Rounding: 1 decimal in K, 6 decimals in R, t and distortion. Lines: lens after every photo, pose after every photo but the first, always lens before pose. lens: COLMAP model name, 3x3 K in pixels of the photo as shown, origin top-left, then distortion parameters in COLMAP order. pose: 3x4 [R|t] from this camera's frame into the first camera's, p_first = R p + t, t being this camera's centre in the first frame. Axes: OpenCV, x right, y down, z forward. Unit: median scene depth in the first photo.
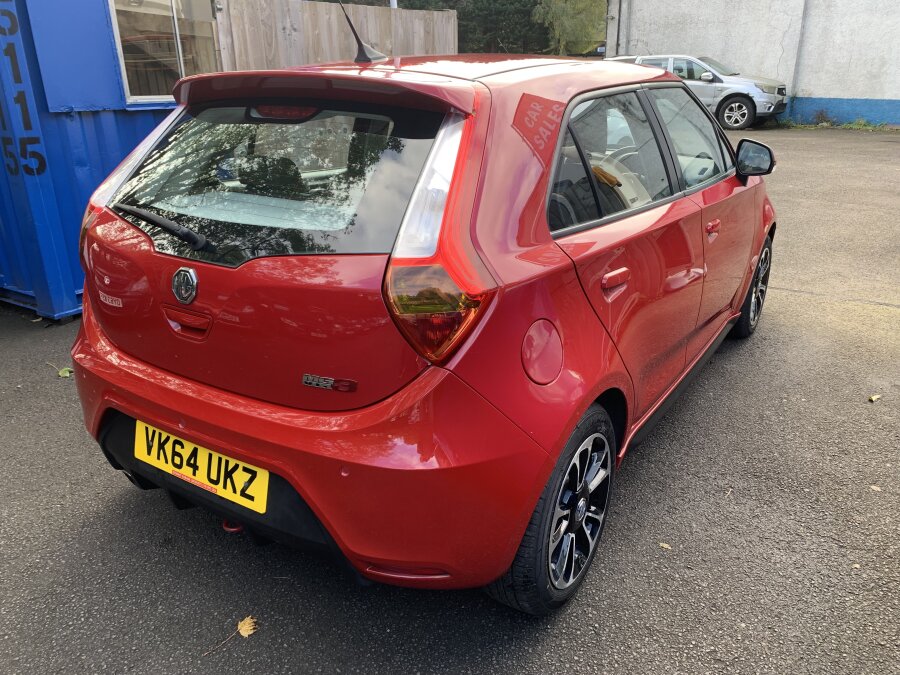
lens RADIAL K [[671.8, 0, 445.3], [0, 671.8, 354.5], [0, 0, 1]] dist [0.029066, -0.028100]
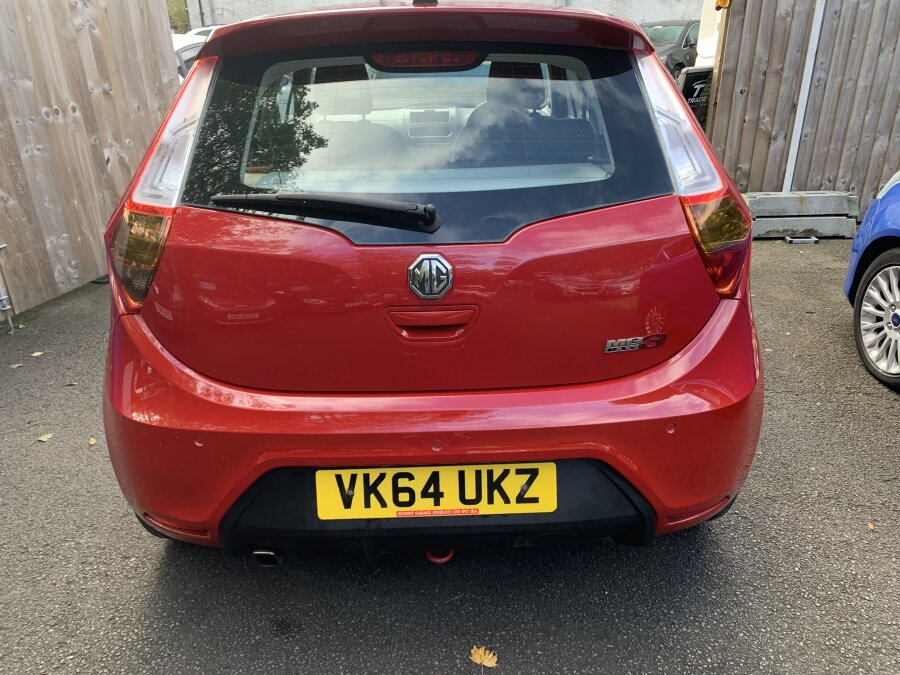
lens RADIAL K [[671.8, 0, 445.3], [0, 671.8, 354.5], [0, 0, 1]] dist [0.029066, -0.028100]
pose [[0.835027, -0.248388, 0.490952, -0.719608], [0.231609, 0.968075, 0.095852, -0.074758], [-0.499087, 0.033670, 0.865898, 0.279899]]
